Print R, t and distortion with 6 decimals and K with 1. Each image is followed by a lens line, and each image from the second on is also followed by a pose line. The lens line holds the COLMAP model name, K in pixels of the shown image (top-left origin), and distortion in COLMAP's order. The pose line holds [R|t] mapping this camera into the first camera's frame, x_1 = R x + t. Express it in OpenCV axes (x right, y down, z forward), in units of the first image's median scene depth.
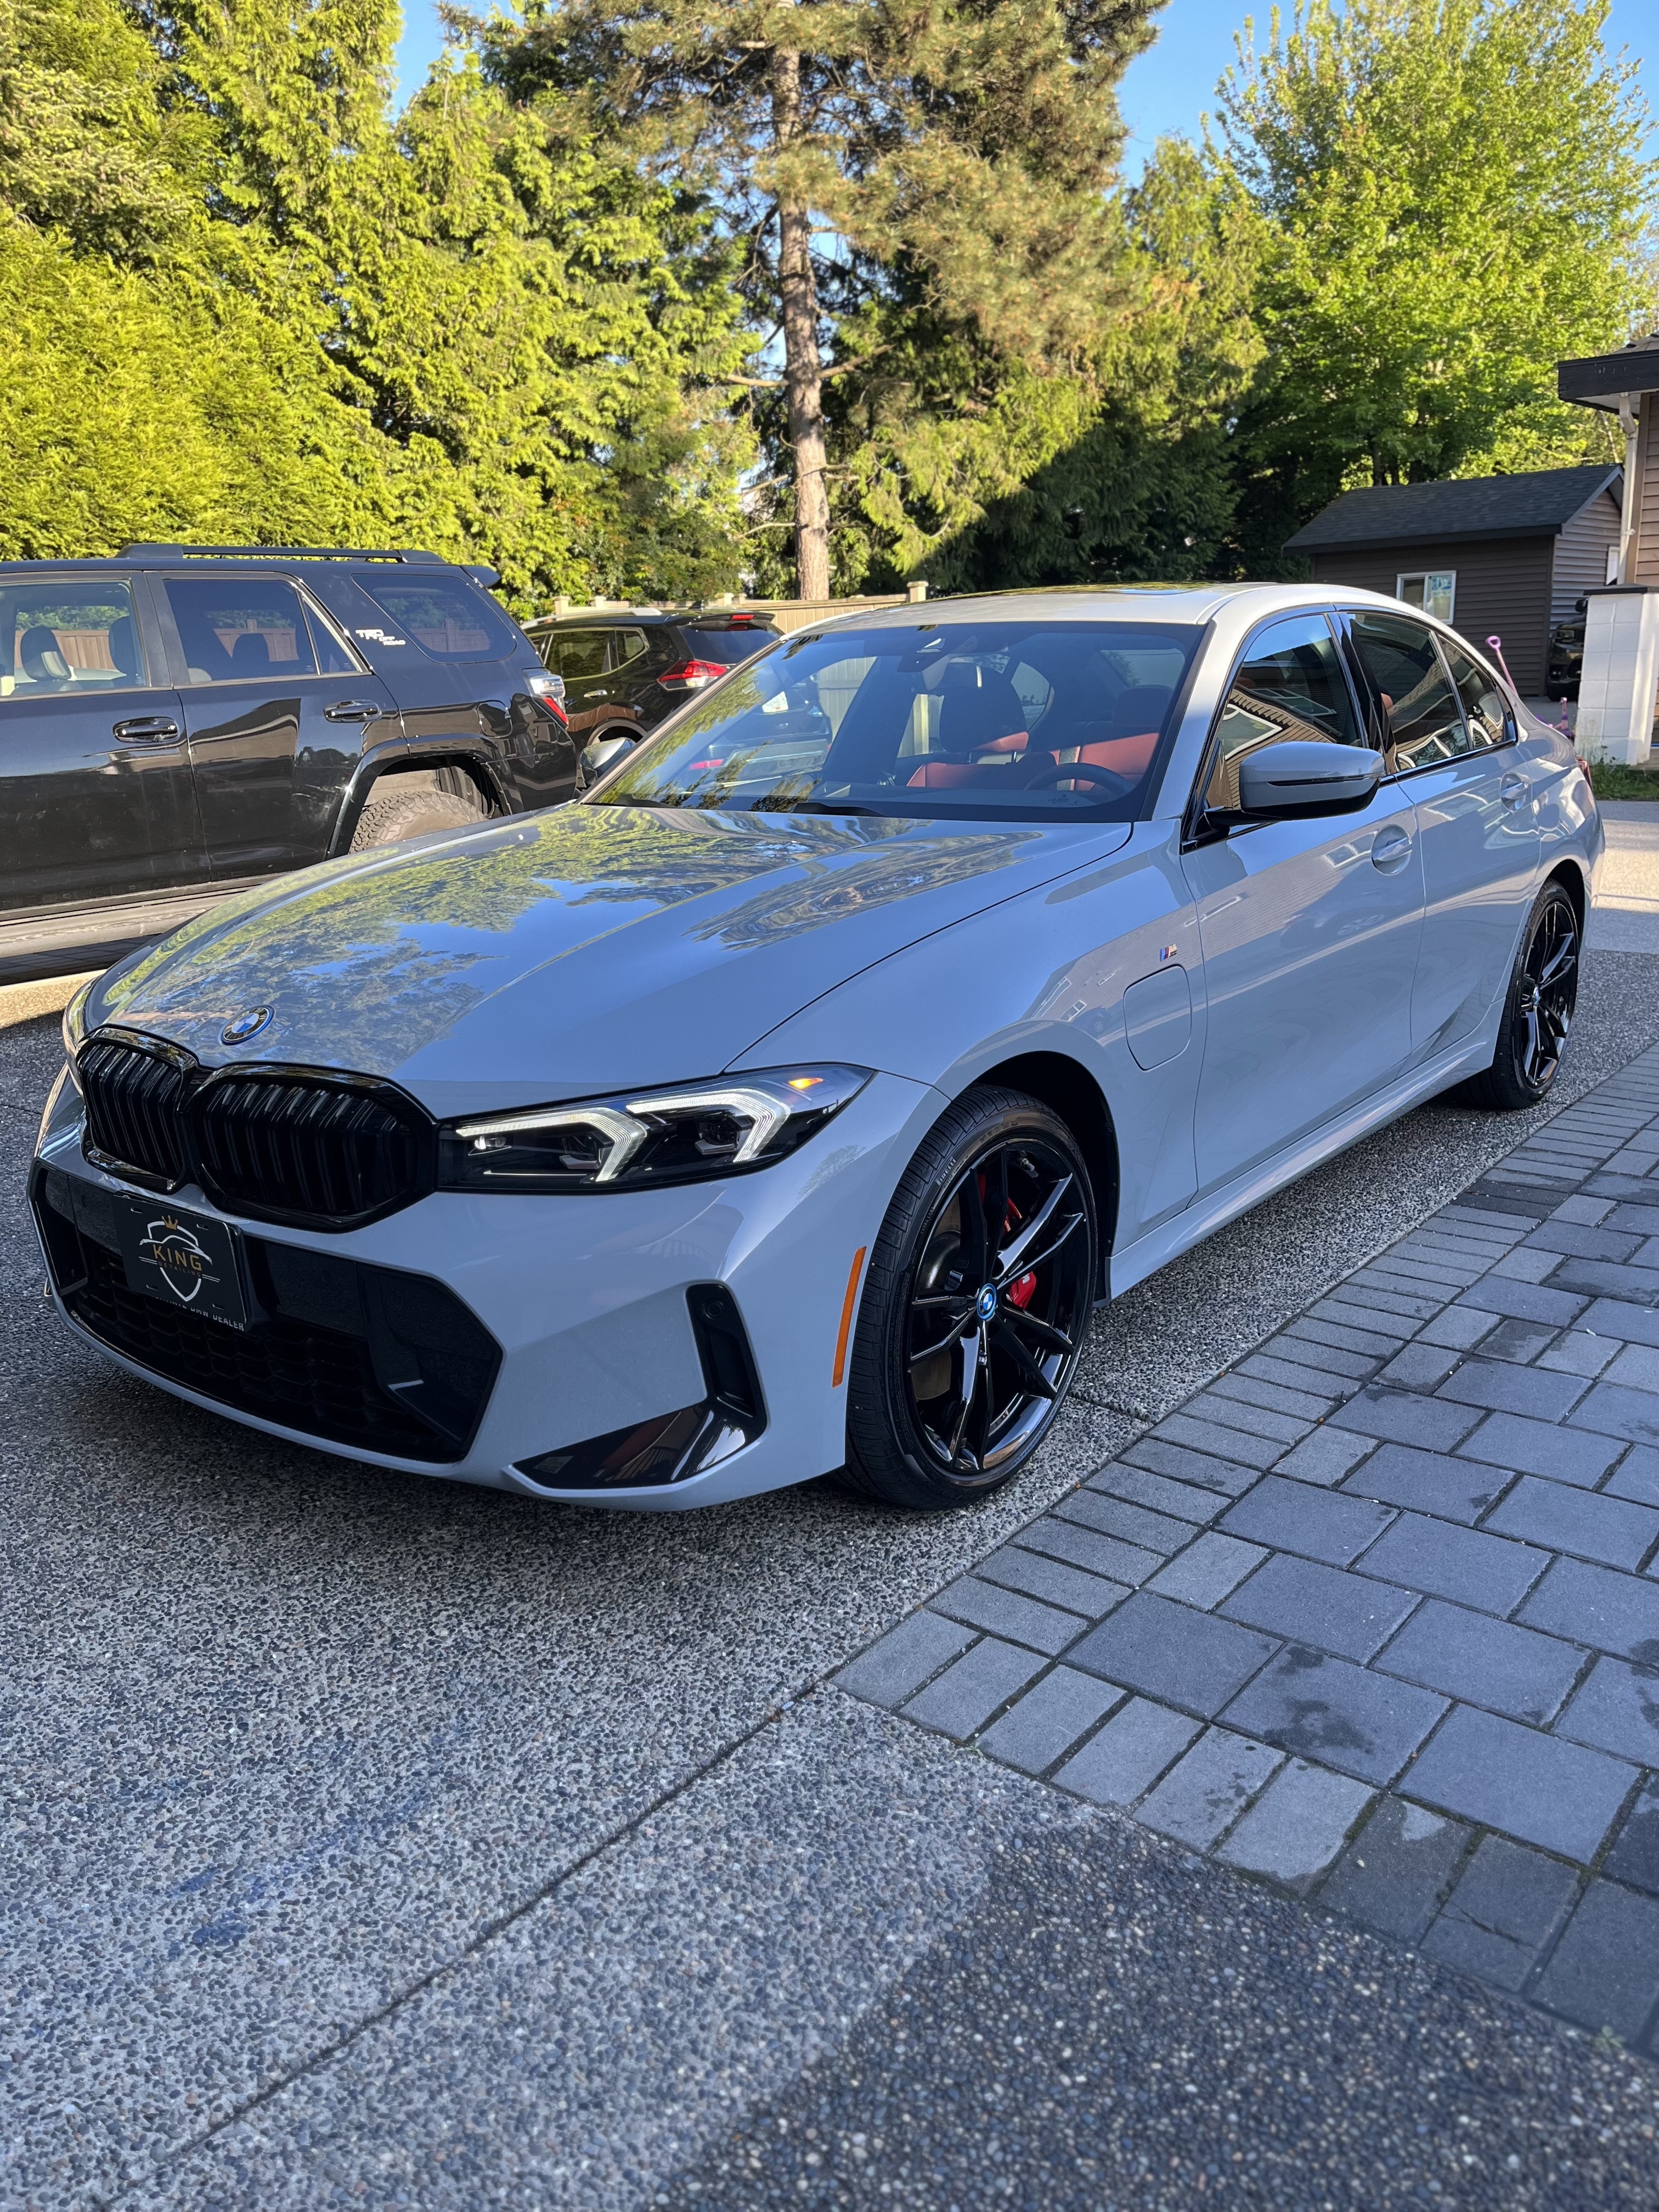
lens RADIAL K [[1645.2, 0, 829.5], [0, 1645.2, 1106.0], [0, 0, 1]] dist [0.083085, -0.106286]
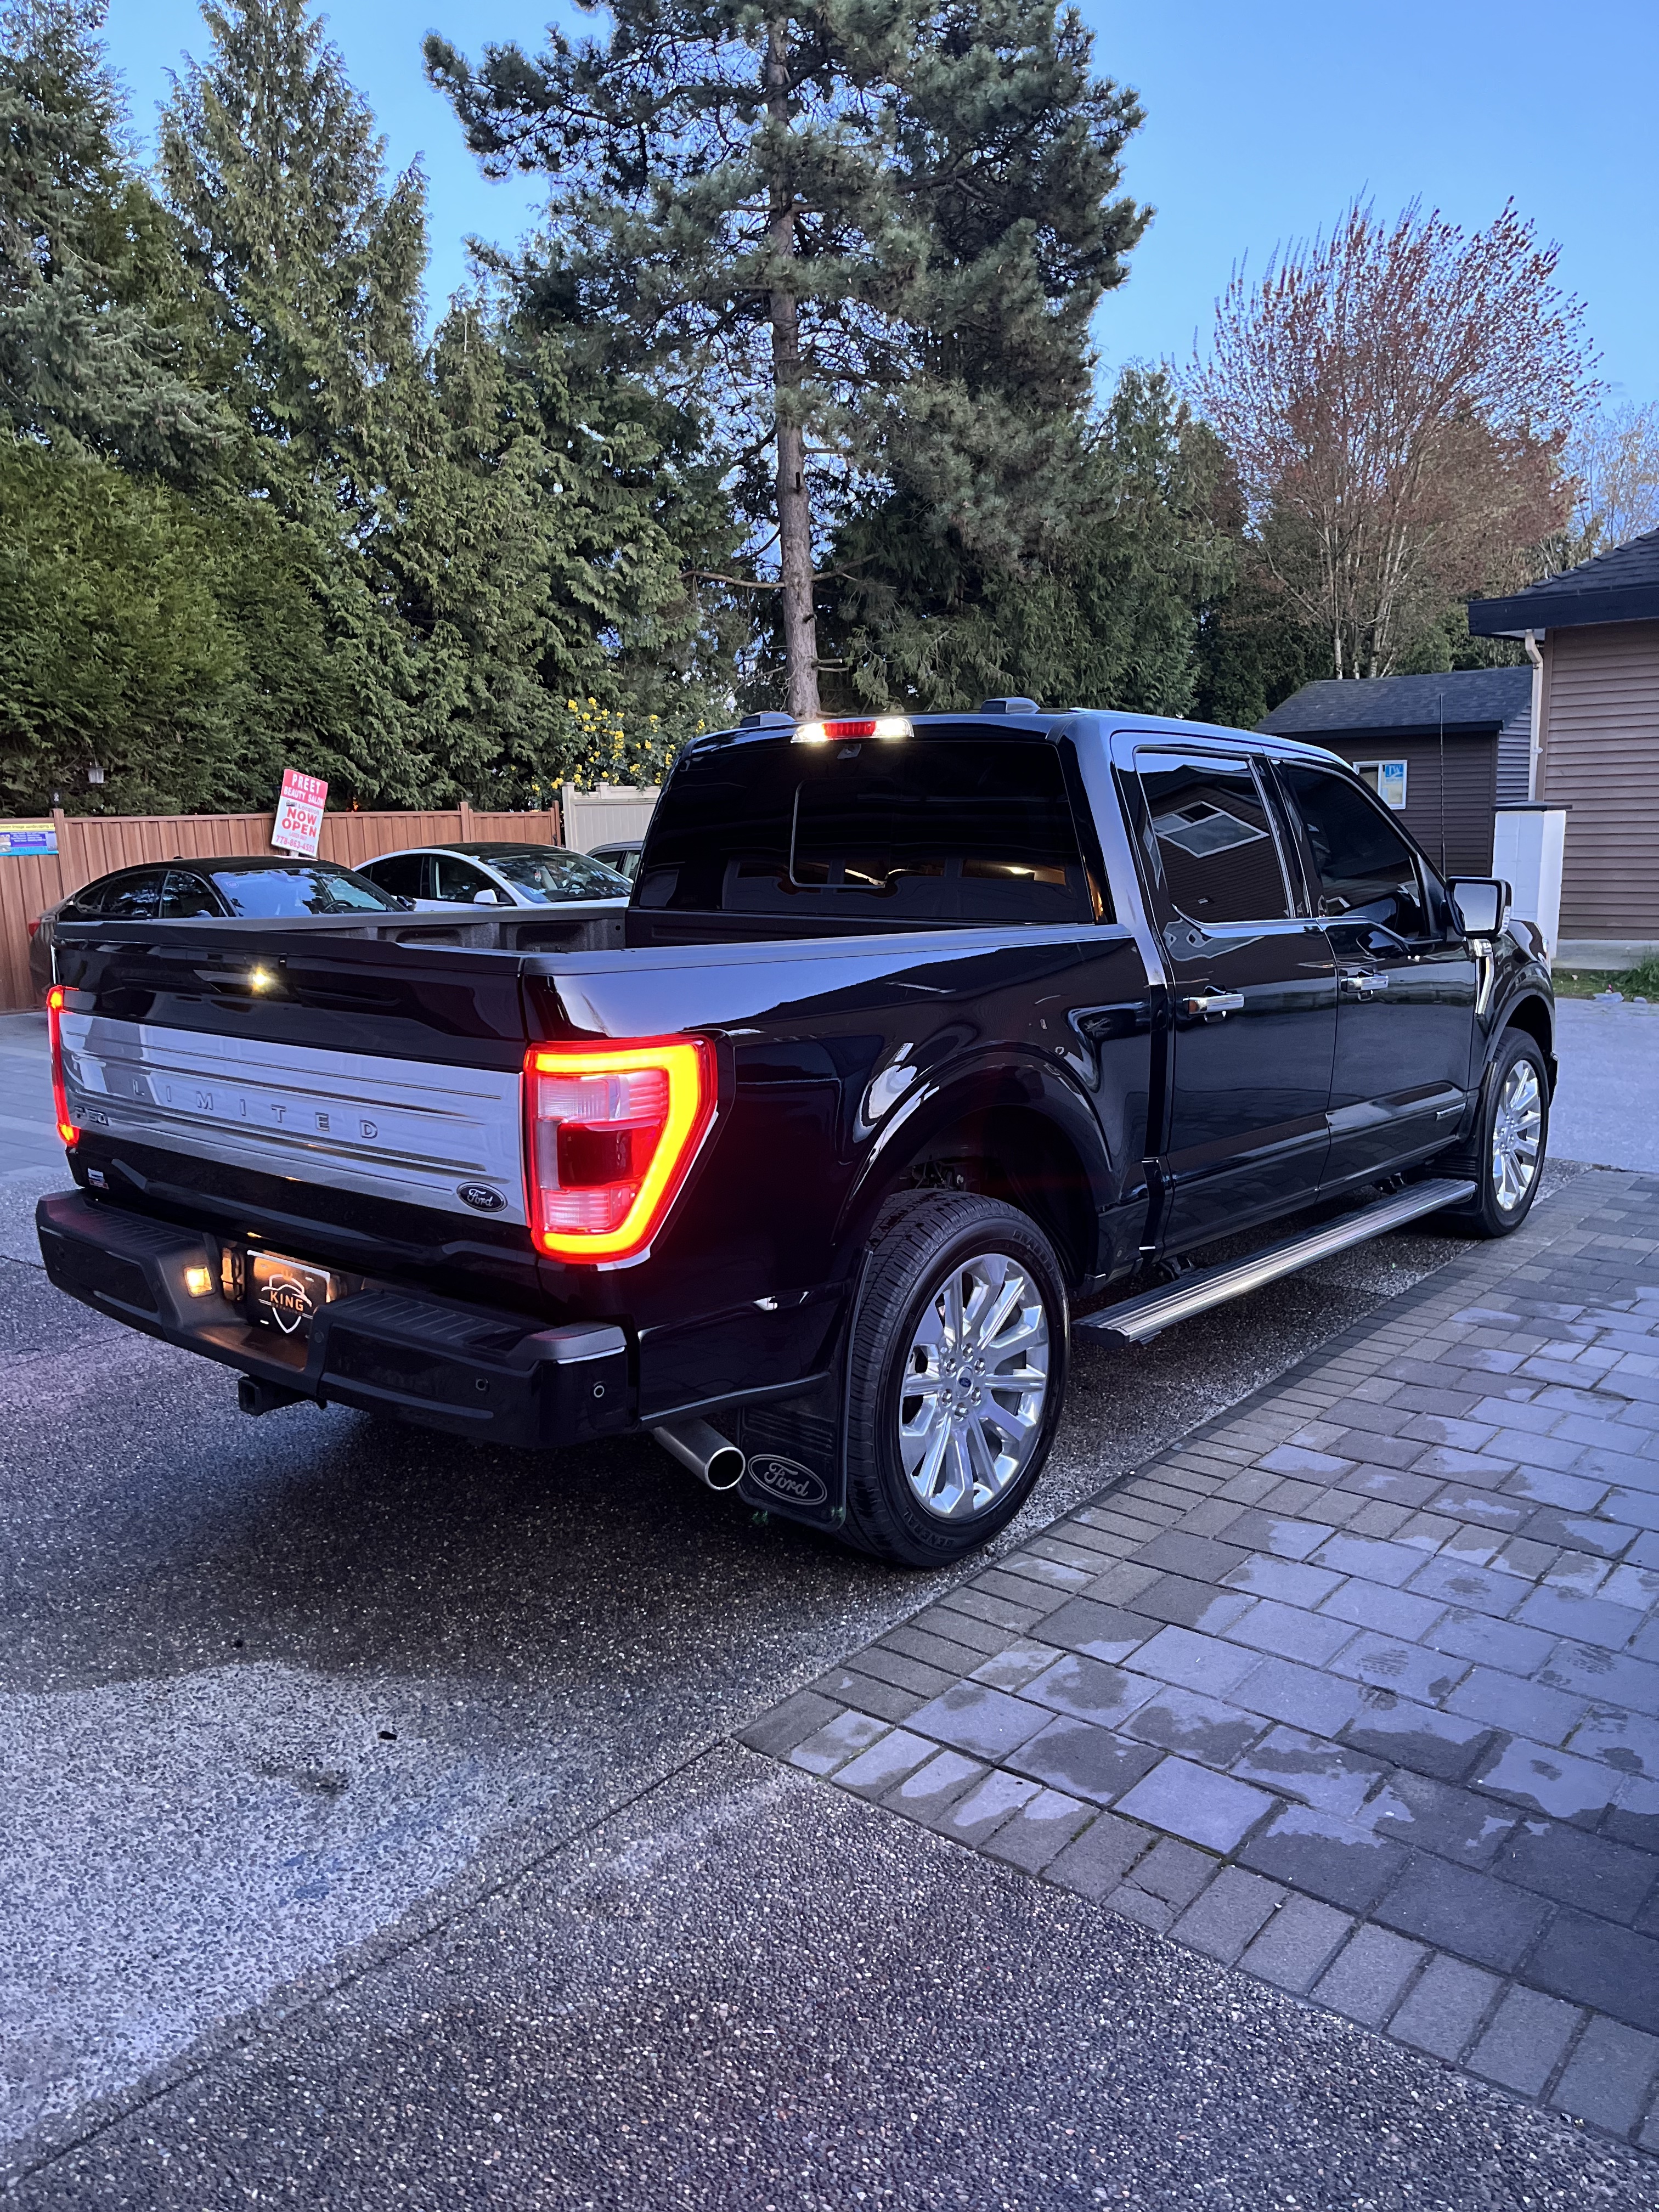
lens RADIAL K [[1645.2, 0, 829.5], [0, 1645.2, 1106.0], [0, 0, 1]] dist [0.083085, -0.106286]
pose [[0.999928, 0.011785, 0.002085, 0.080299], [-0.011566, 0.996323, -0.084888, -0.078275], [-0.003077, 0.084858, 0.996388, -0.503002]]
